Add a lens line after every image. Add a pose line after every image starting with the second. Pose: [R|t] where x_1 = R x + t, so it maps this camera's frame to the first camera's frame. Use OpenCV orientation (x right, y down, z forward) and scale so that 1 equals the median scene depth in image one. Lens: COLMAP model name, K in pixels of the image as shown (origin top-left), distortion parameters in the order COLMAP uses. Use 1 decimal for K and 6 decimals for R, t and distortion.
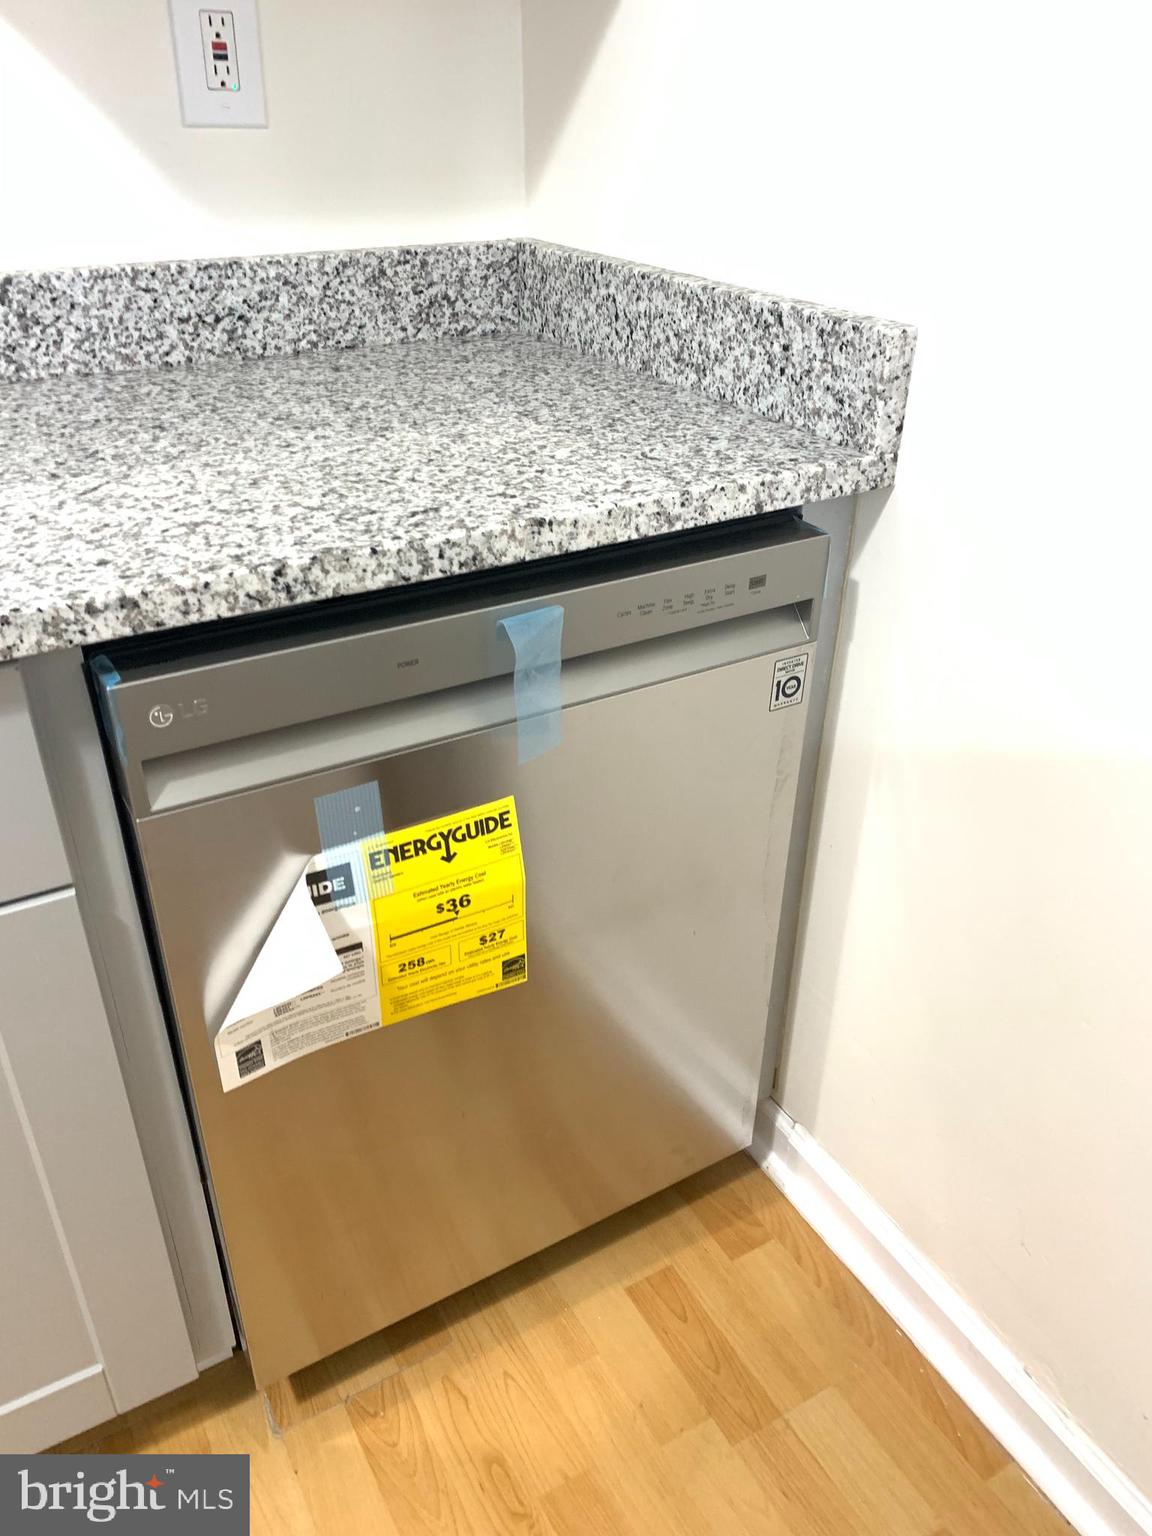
lens RADIAL K [[1174.6, 0, 564.5], [0, 1174.6, 784.5], [0, 0, 1]] dist [0.005505, -0.005423]
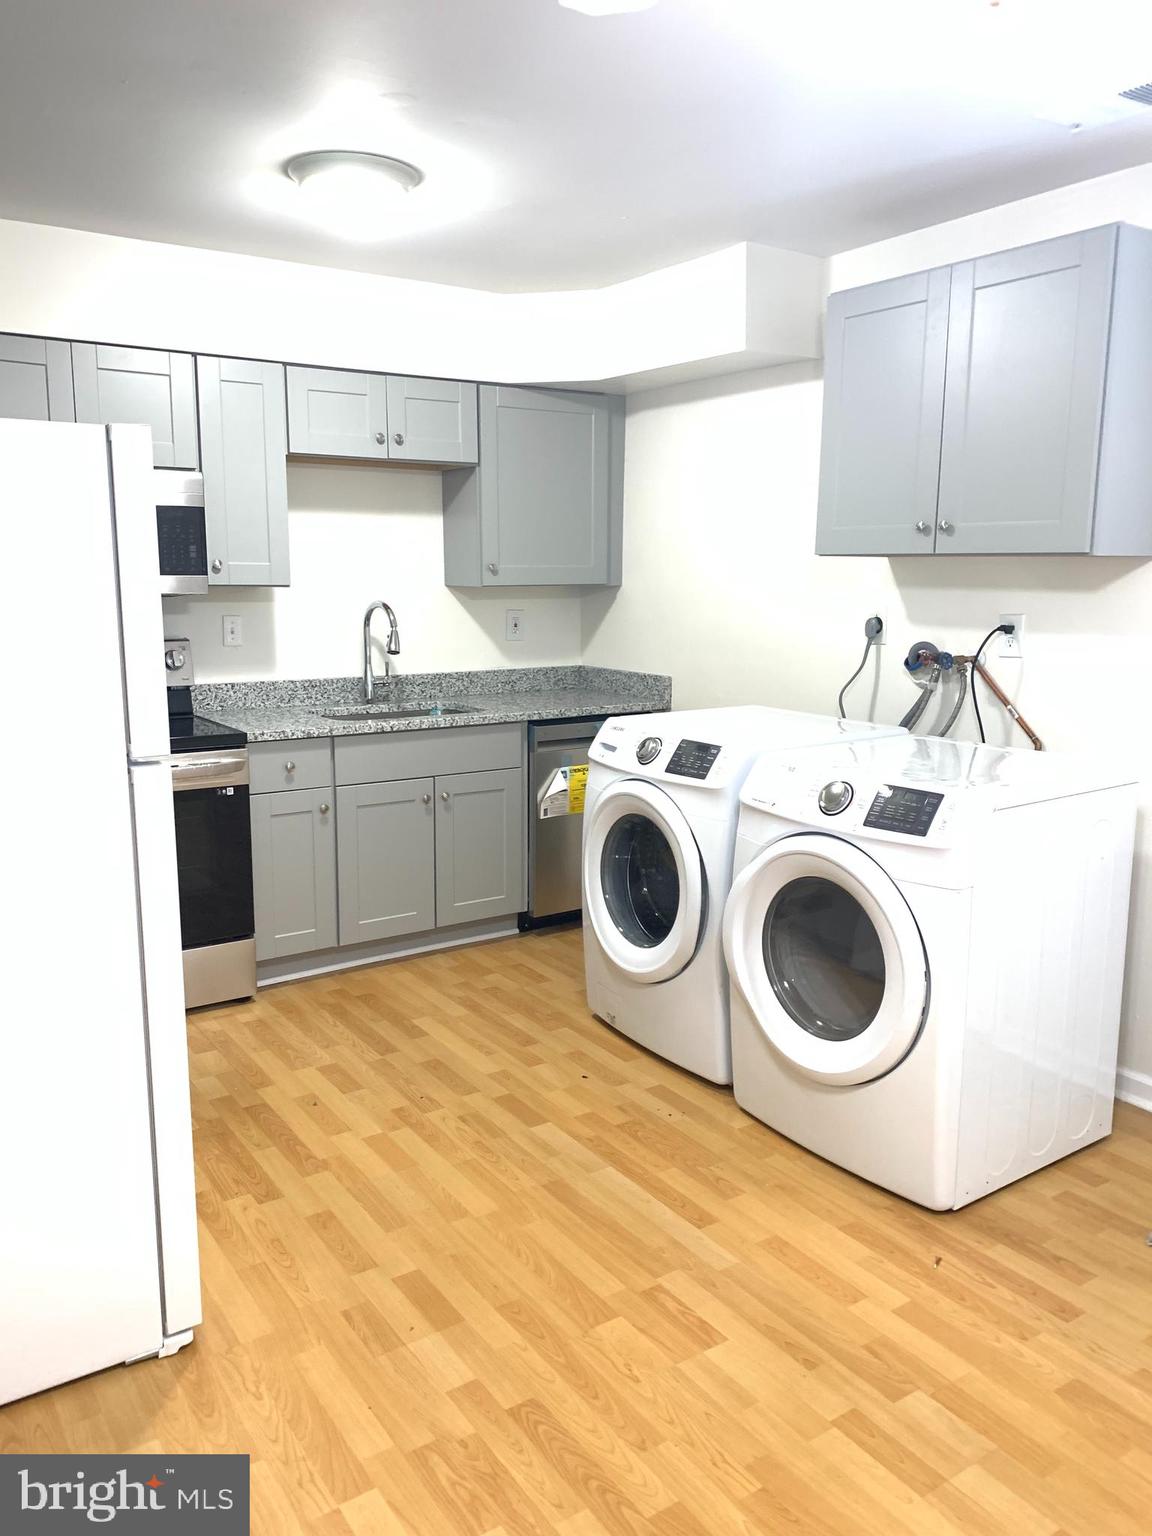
lens RADIAL K [[1170.9, 0, 578.6], [0, 1170.9, 782.7], [0, 0, 1]] dist [0.135639, -0.316840]
pose [[0.997412, -0.015229, 0.070264, -0.425202], [0.039146, 0.934772, -0.353085, 1.666140], [-0.060303, 0.354922, 0.932949, -3.252840]]
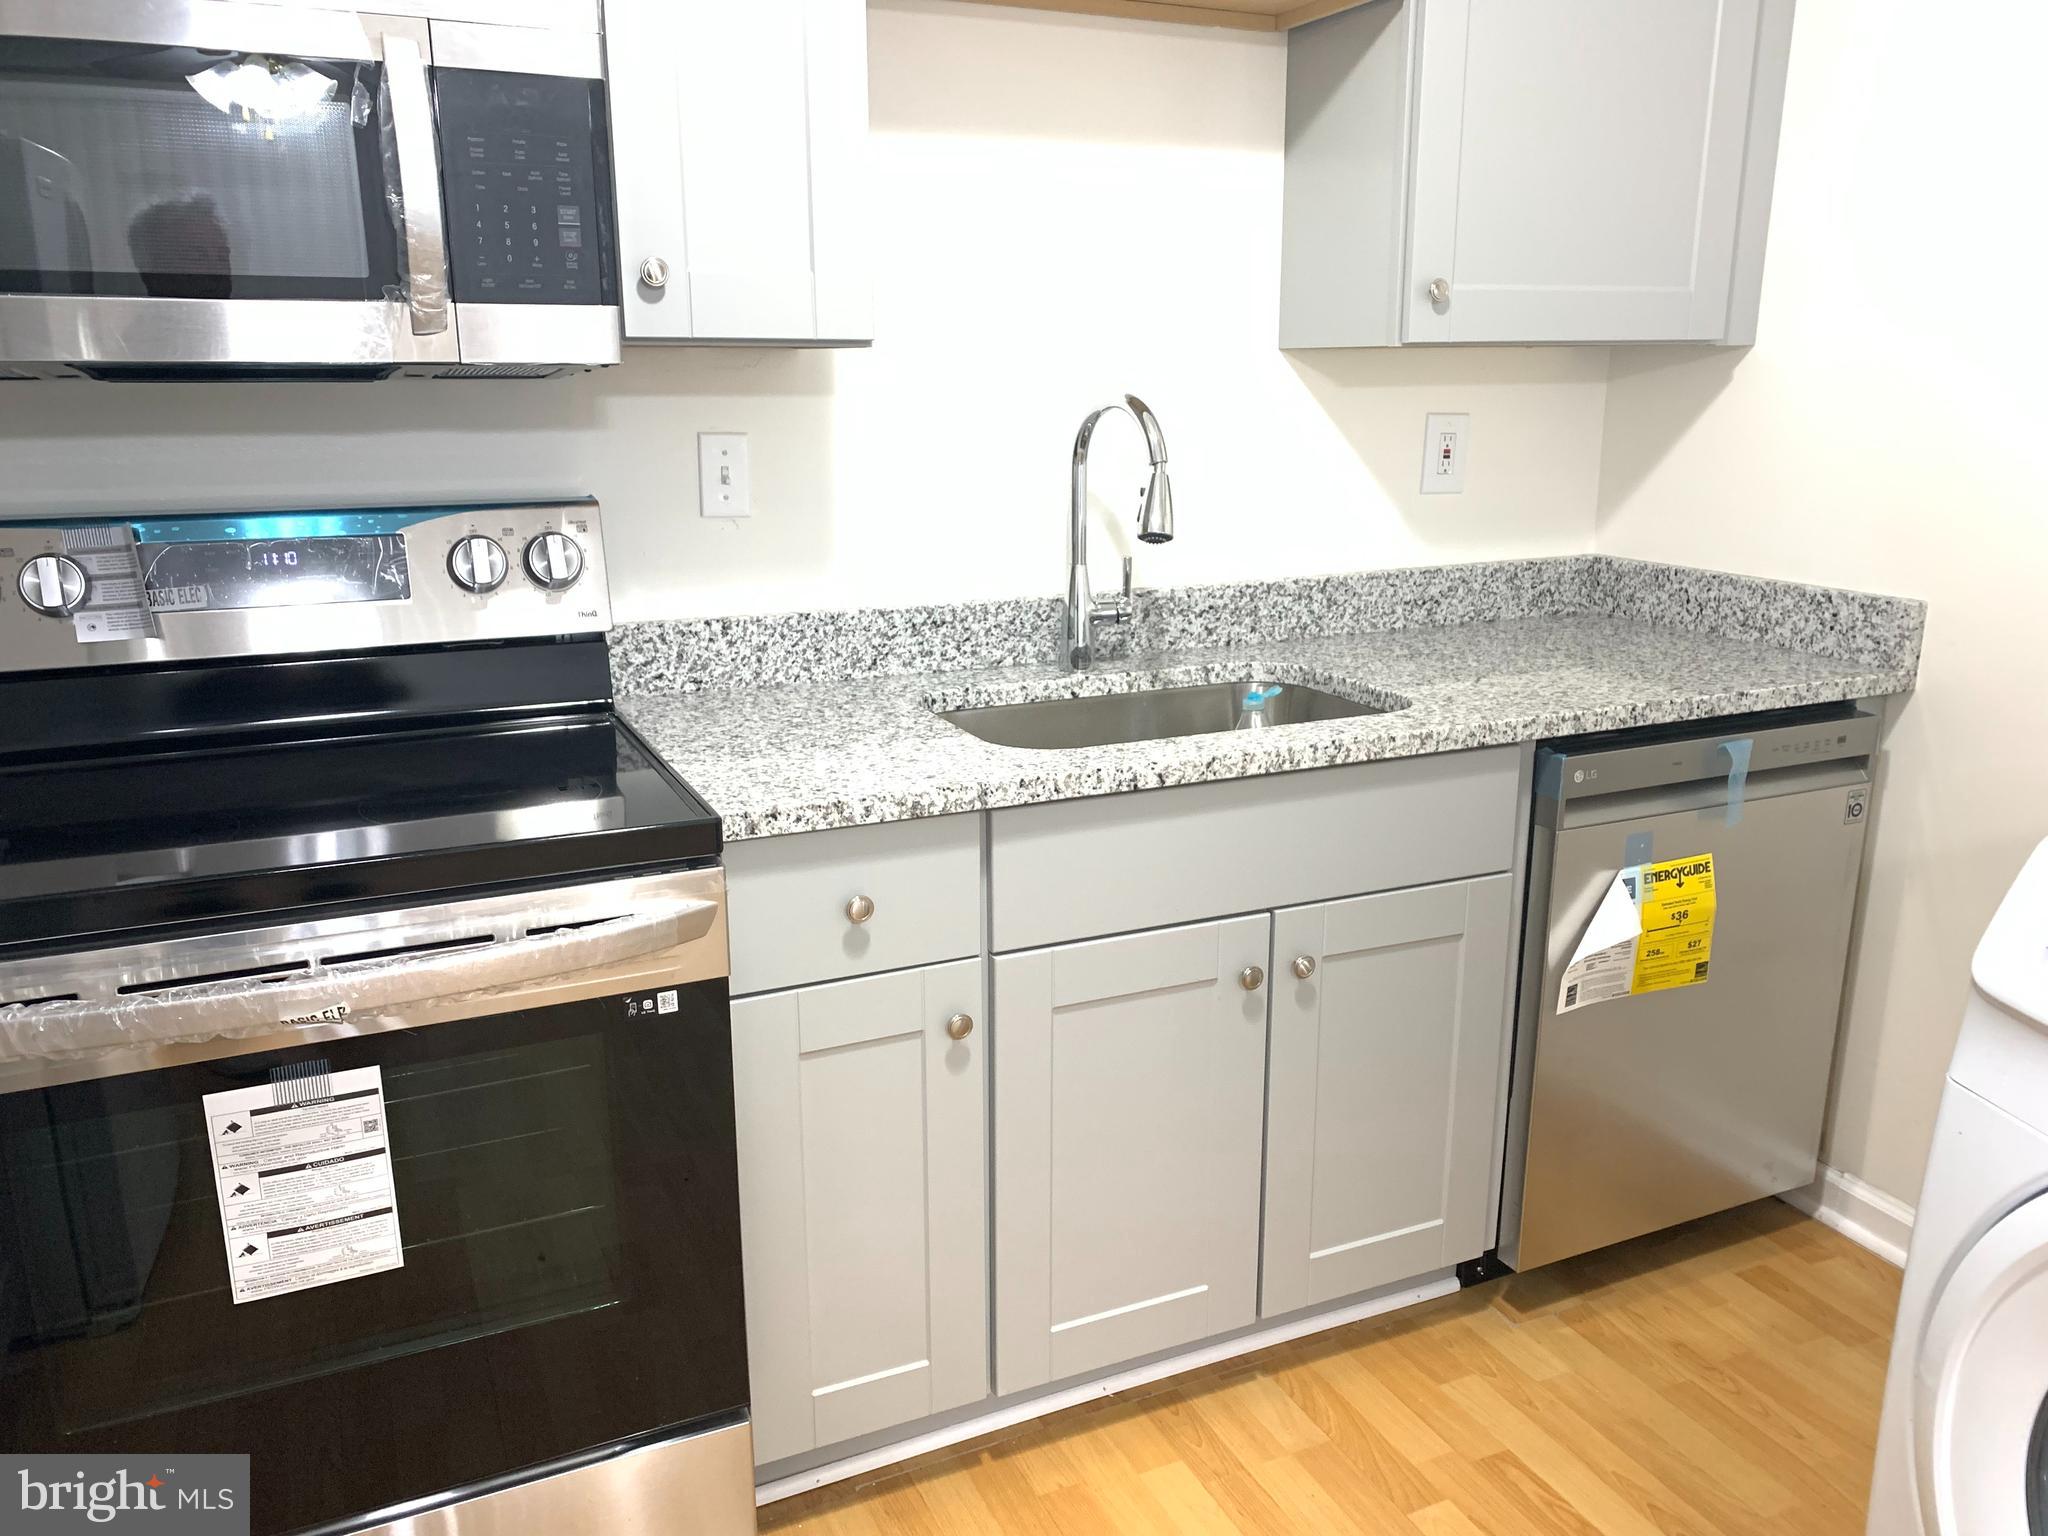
lens RADIAL K [[1572.0, 0, 1038.7], [0, 1572.0, 778.5], [0, 0, 1]] dist [0.106965, -0.218254]
pose [[0.995947, 0.013273, -0.088960, -0.757543], [-0.038062, 0.958324, -0.283138, 0.556177], [0.081495, 0.285376, 0.954945, -1.236759]]
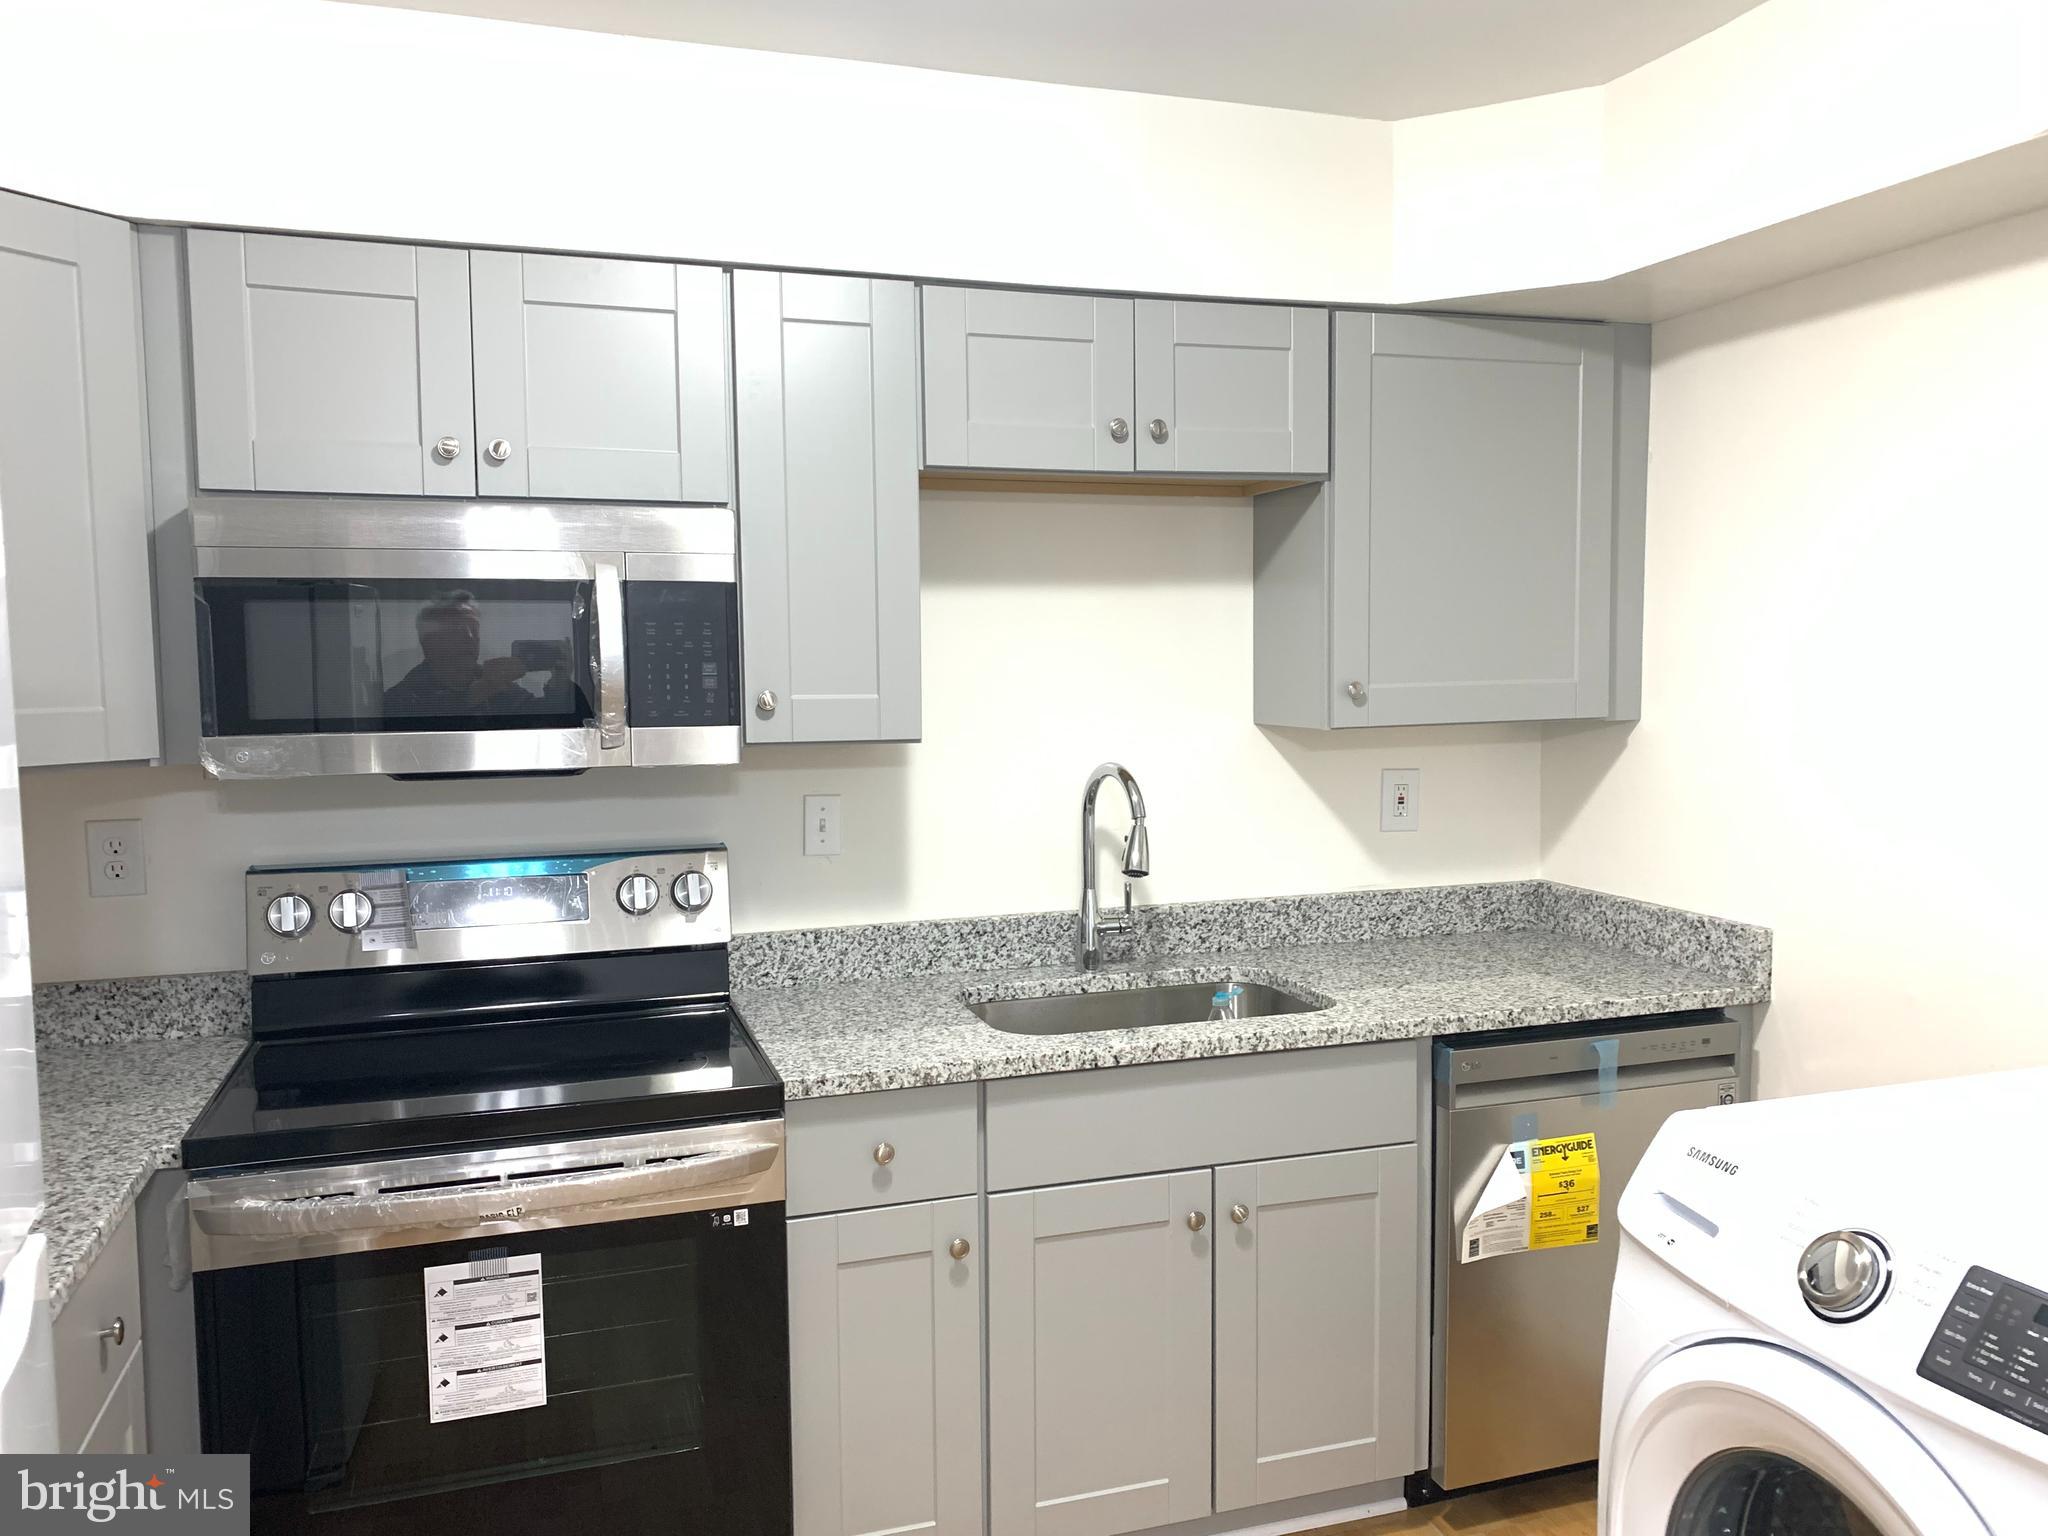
lens RADIAL K [[1561.1, 0, 1037.2], [0, 1561.1, 772.0], [0, 0, 1]] dist [0.135639, -0.316840]
pose [[0.980435, -0.002013, -0.196833, -0.428935], [-0.086714, 0.893277, -0.441063, 0.715420], [0.176714, 0.449502, 0.875626, -1.820934]]
